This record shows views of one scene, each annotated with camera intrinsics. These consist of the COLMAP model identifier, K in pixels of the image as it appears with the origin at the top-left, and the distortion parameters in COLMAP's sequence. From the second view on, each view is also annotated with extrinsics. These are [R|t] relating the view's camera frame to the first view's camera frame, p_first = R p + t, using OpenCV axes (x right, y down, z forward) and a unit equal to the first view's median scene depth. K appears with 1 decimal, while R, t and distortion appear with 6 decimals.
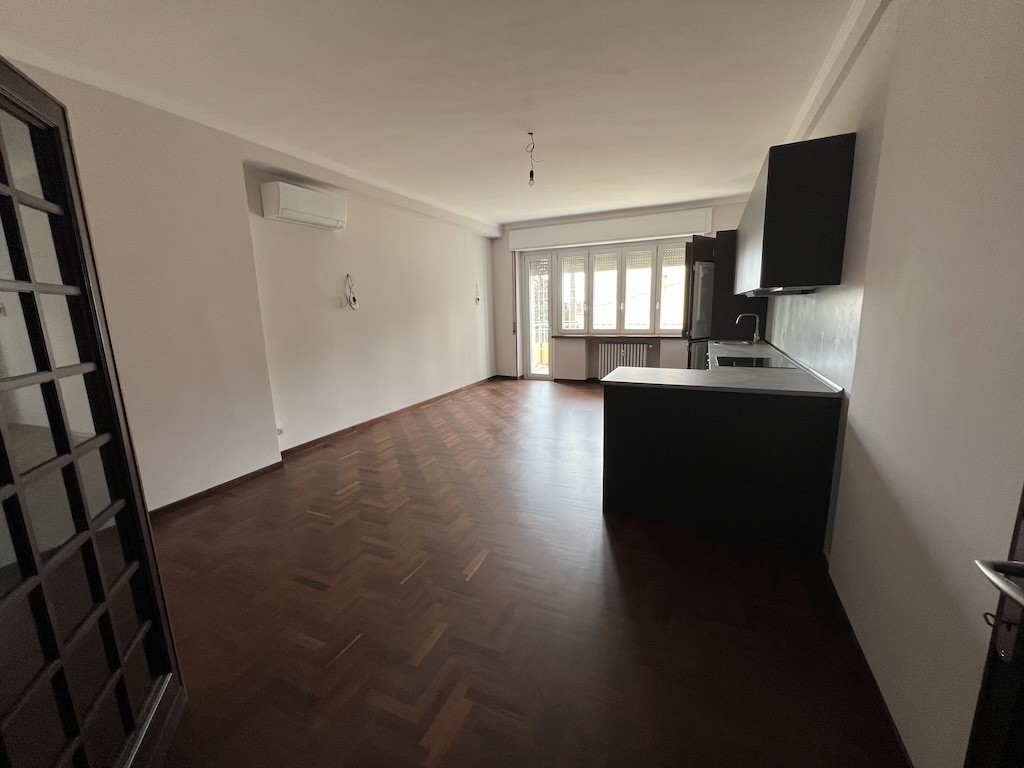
lens RADIAL K [[409.8, 0, 509.7], [0, 409.8, 380.1], [0, 0, 1]] dist [-0.010224, 0.000437]
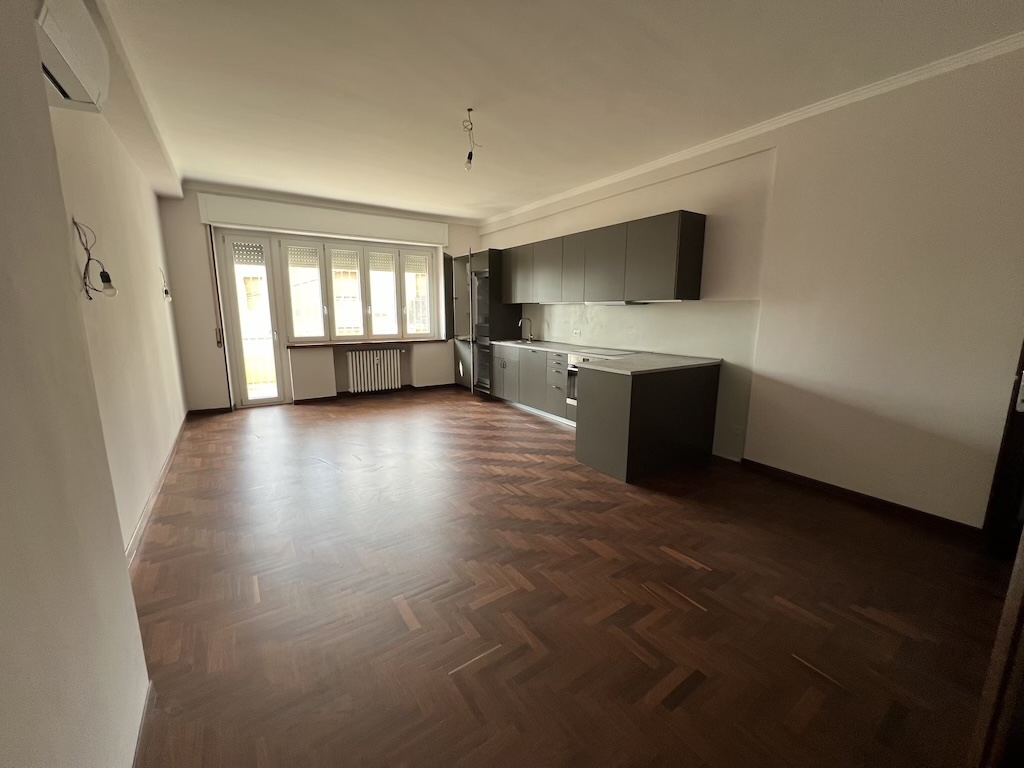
lens RADIAL K [[409.8, 0, 511.5], [0, 409.8, 377.9], [0, 0, 1]] dist [-0.010224, 0.000437]
pose [[0.508016, -0.110208, 0.854268, -0.347634], [0.131713, 0.990056, 0.049399, -0.030715], [-0.851218, 0.087422, 0.517480, 0.250513]]
